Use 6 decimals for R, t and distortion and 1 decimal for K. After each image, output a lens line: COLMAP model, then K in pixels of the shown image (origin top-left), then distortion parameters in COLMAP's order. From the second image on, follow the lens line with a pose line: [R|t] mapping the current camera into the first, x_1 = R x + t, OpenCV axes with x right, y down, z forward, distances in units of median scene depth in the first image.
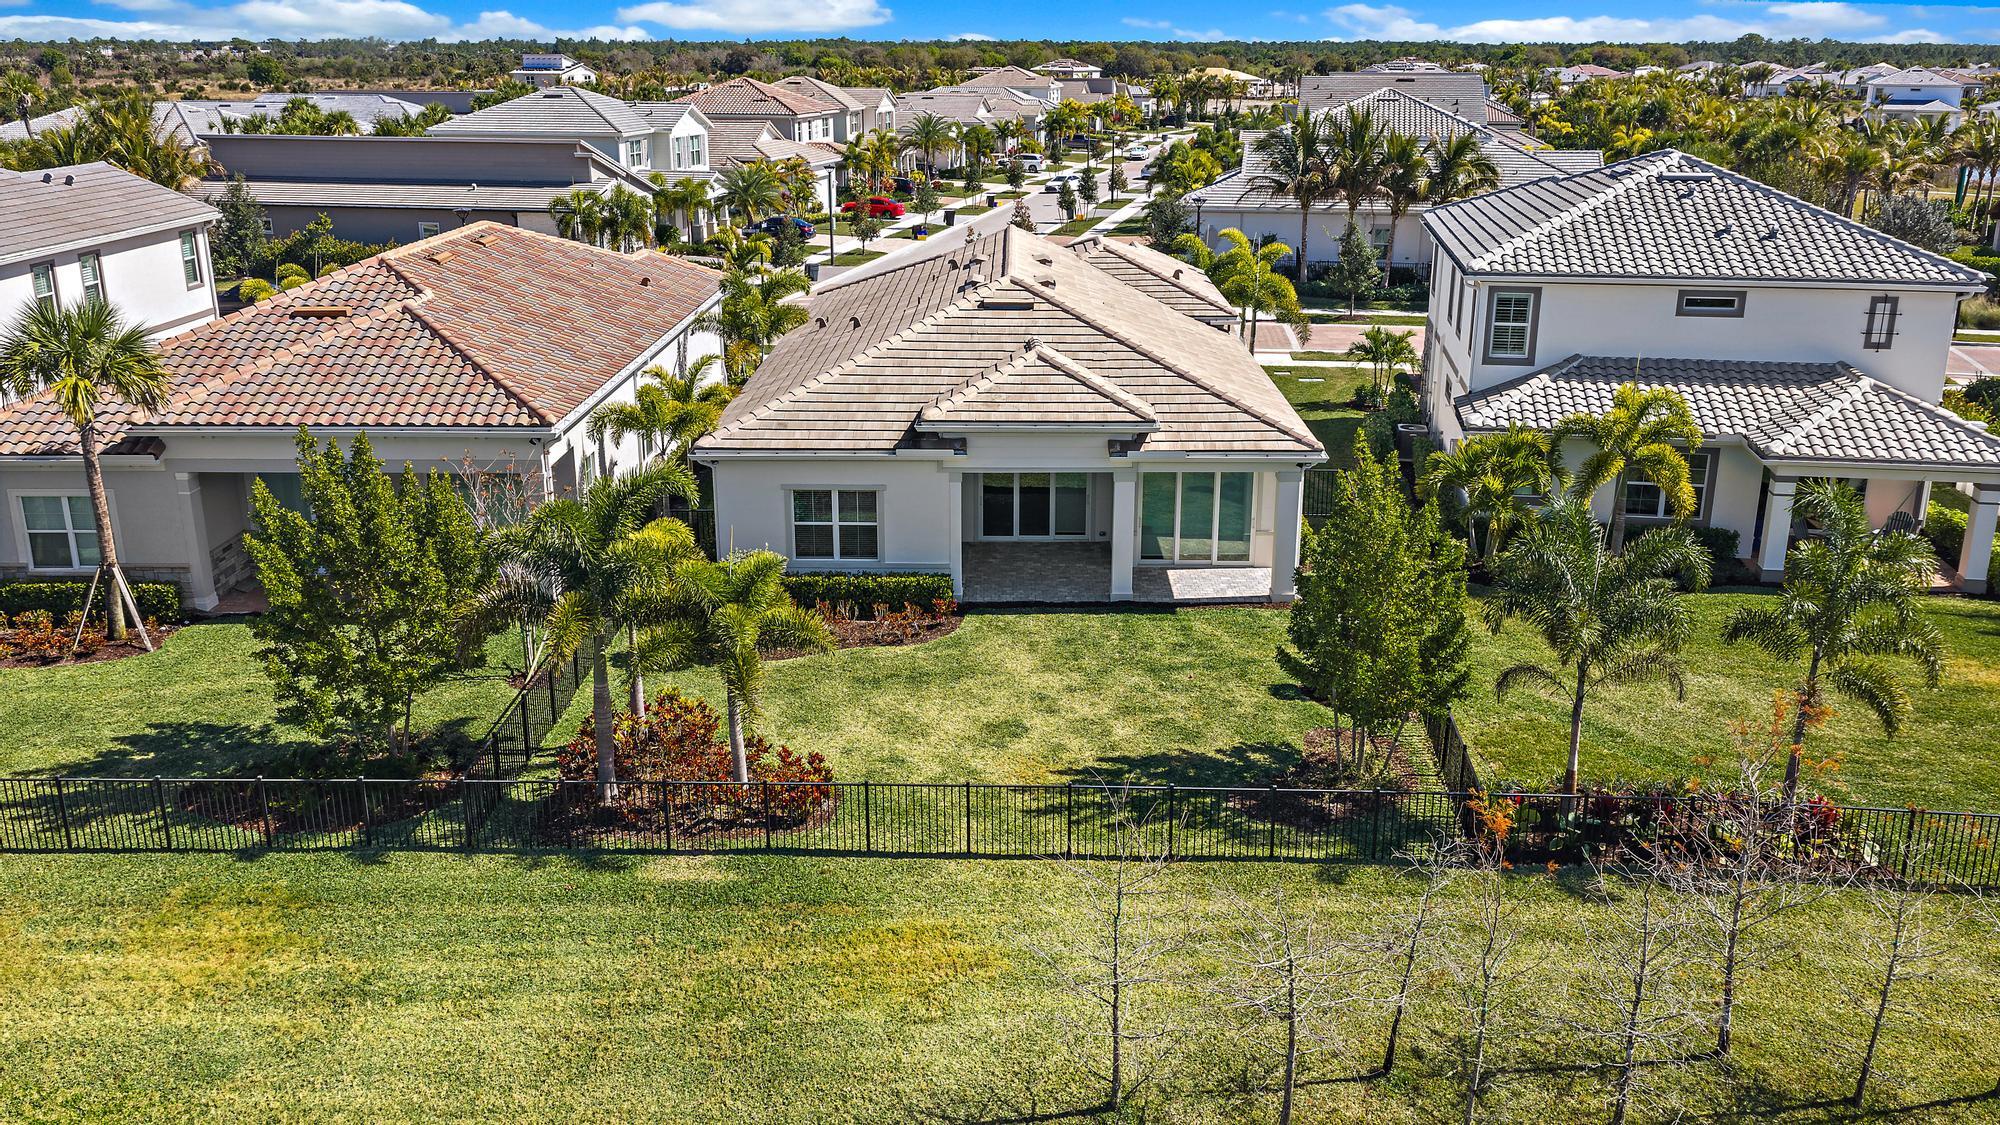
lens RADIAL K [[1646.0, 0, 1000.0], [0, 1646.0, 562.5], [0, 0, 1]] dist [0.027077, -0.053328]
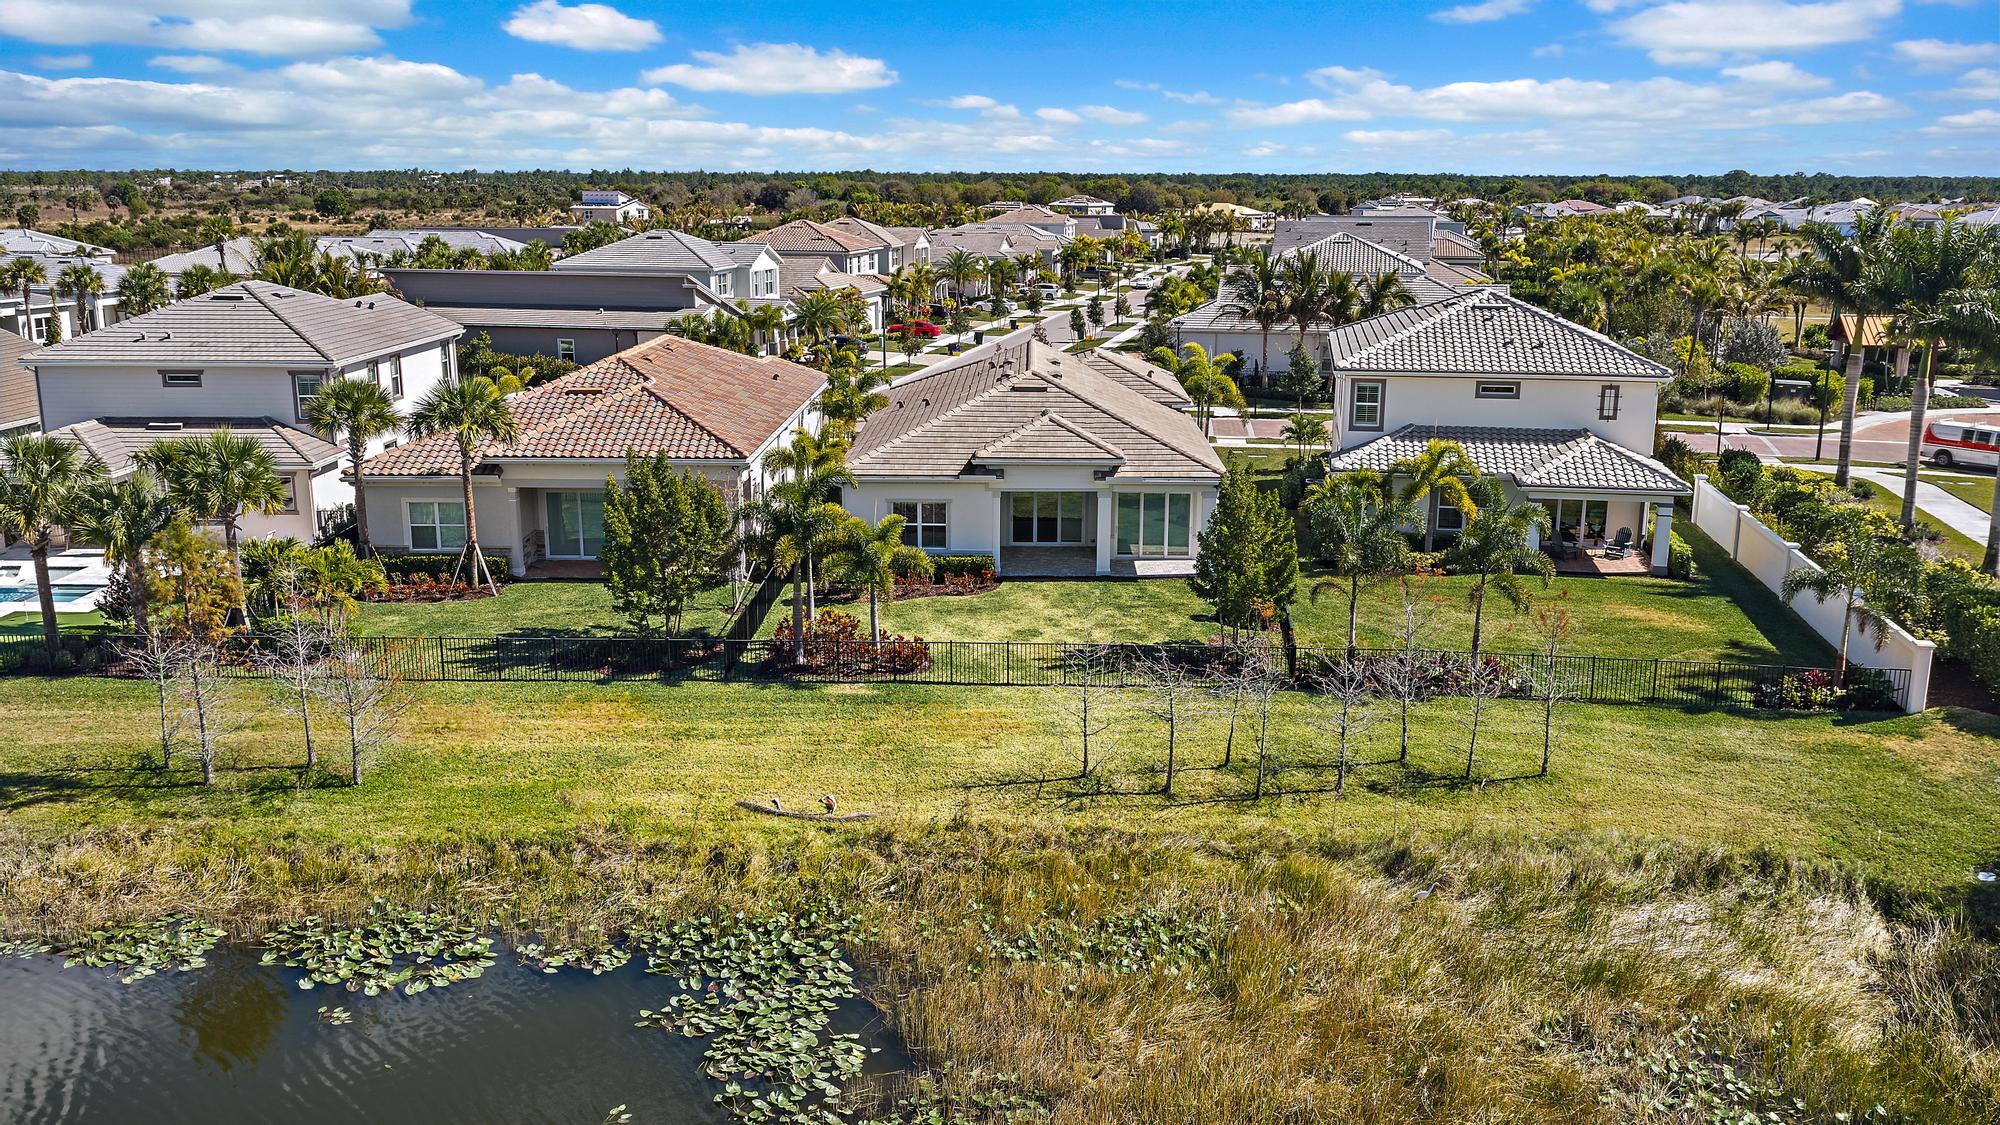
lens RADIAL K [[1646.0, 0, 1000.0], [0, 1646.0, 562.5], [0, 0, 1]] dist [0.027077, -0.053328]
pose [[0.999934, 0.004256, -0.010648, -0.006749], [-0.005024, 0.997308, -0.073155, 0.125567], [0.010308, 0.073204, 0.997264, -0.550521]]
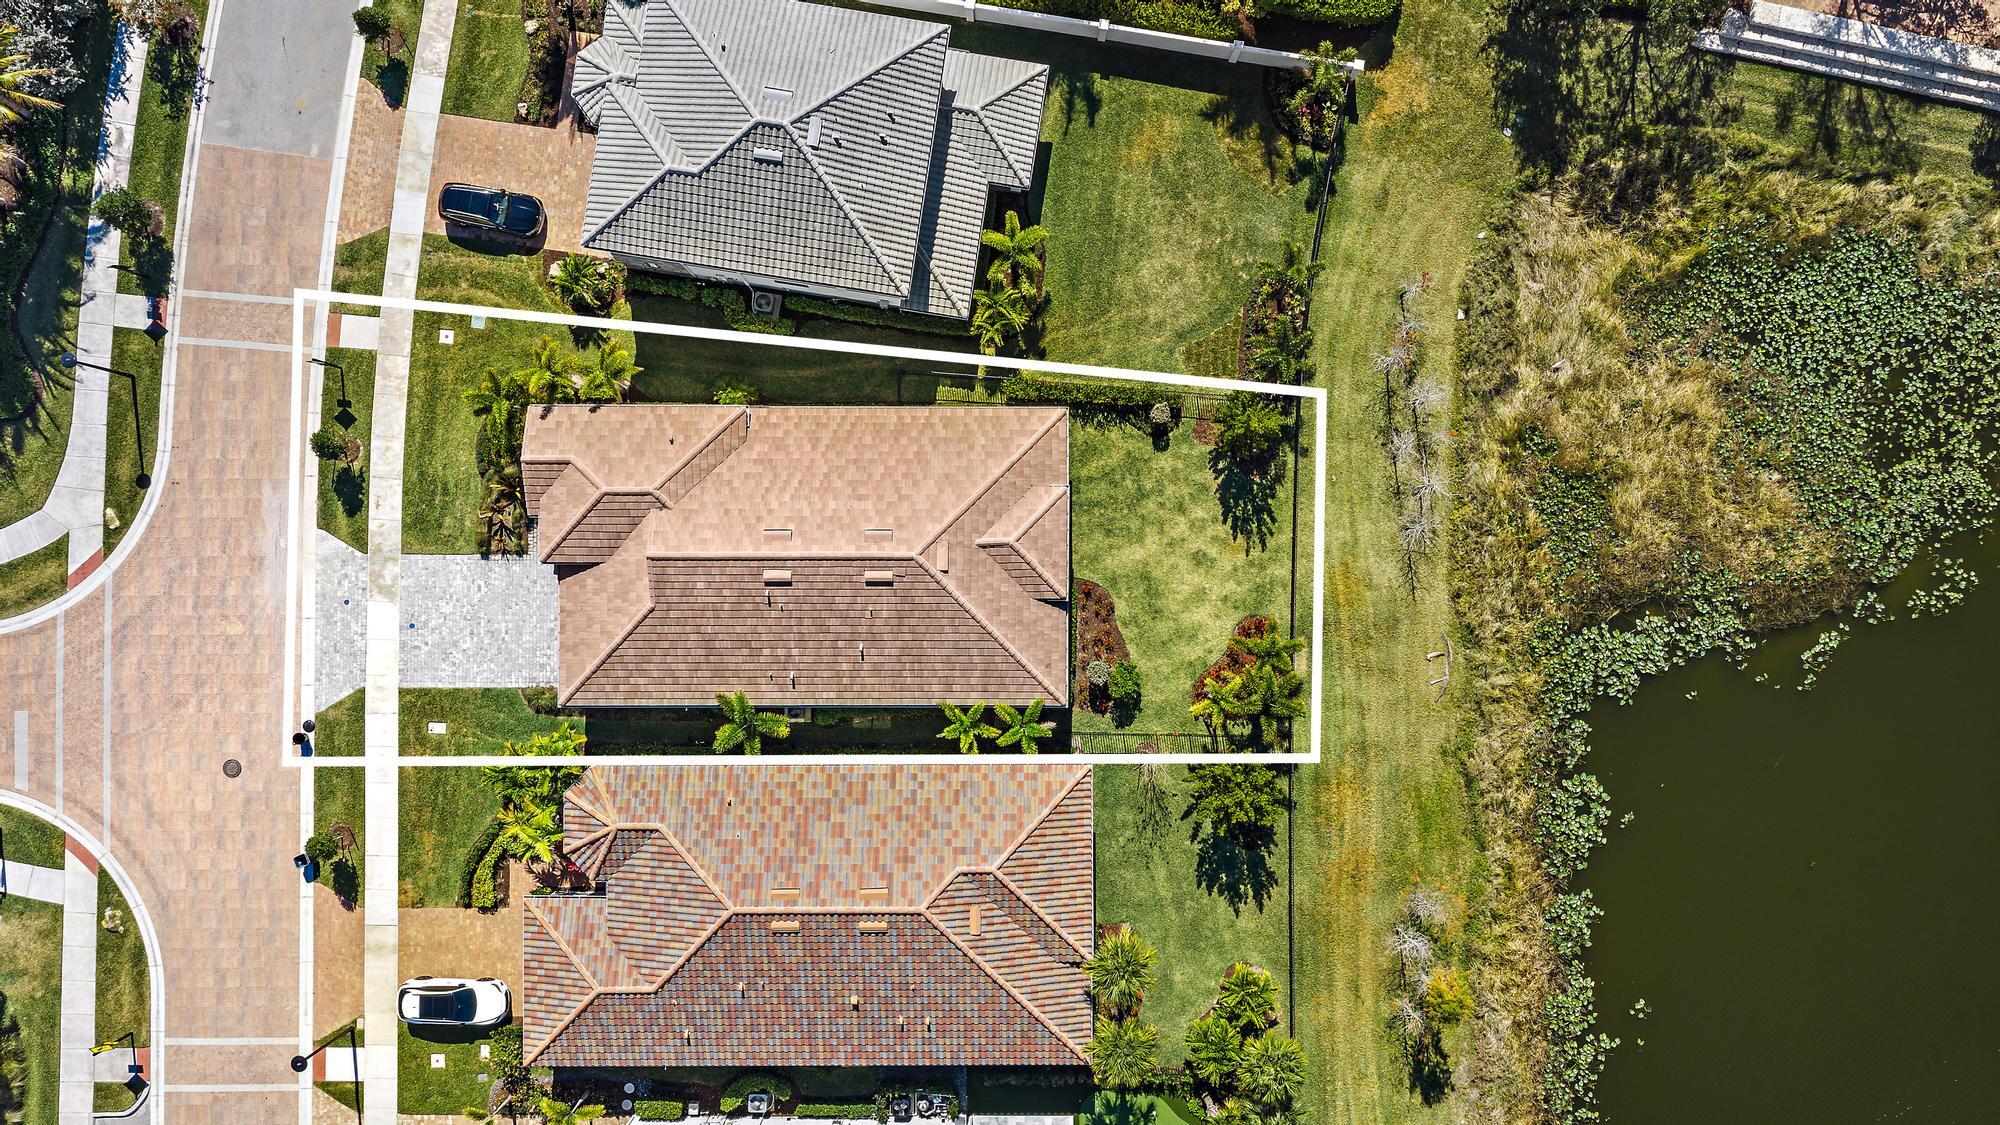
lens RADIAL K [[1646.0, 0, 1000.0], [0, 1646.0, 562.5], [0, 0, 1]] dist [0.027077, -0.053328]
pose [[-0.008740, -0.999959, 0.002461, -0.005430], [0.295188, -0.000229, 0.955439, -2.054879], [-0.955399, 0.009077, 0.295178, 0.440057]]
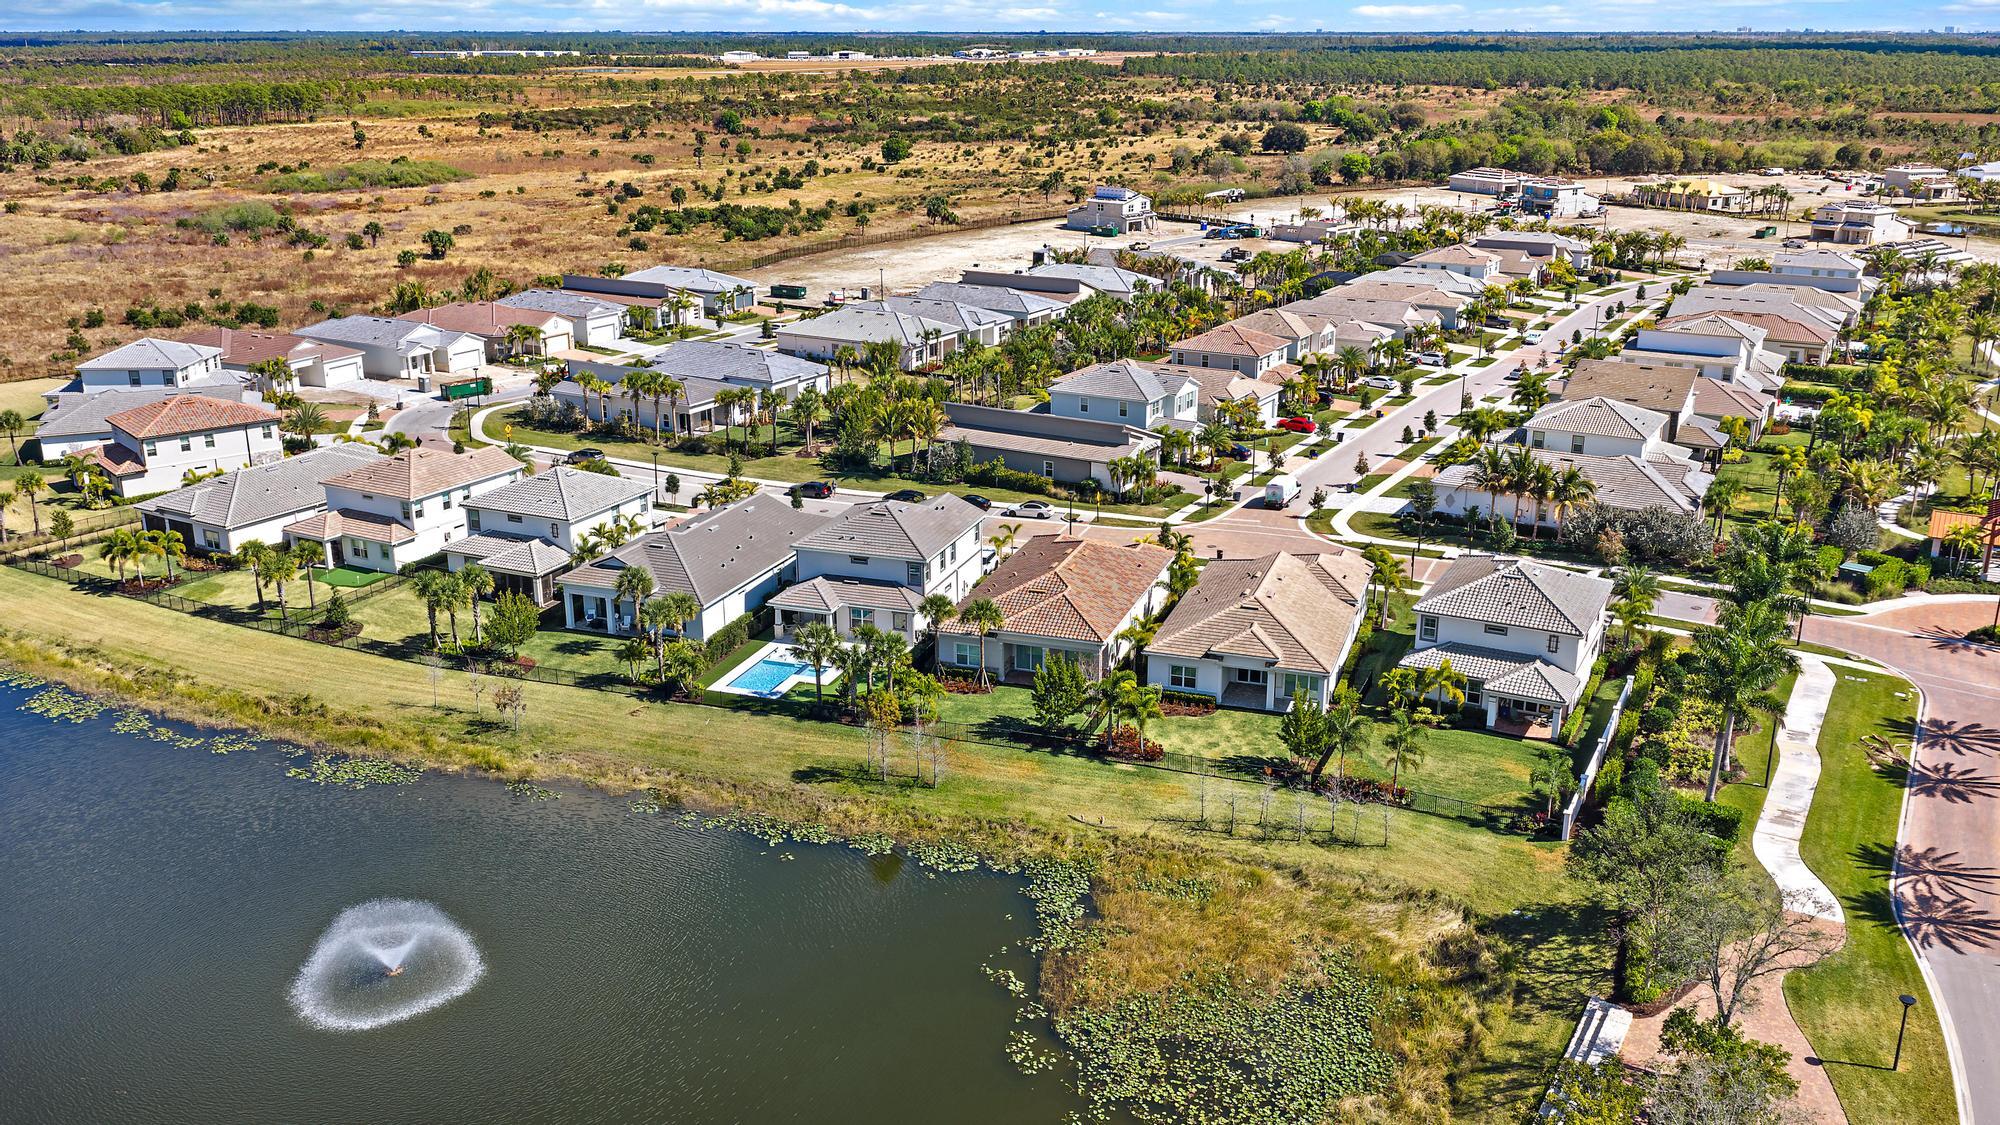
lens RADIAL K [[1672.6, 0, 1000.0], [0, 1672.6, 562.5], [0, 0, 1]] dist [0.019761, -0.002459]
pose [[0.948384, 0.095245, -0.302482, 0.540731], [-0.093192, 0.995421, 0.021247, -0.286471], [0.303121, 0.008039, 0.952918, -2.294979]]
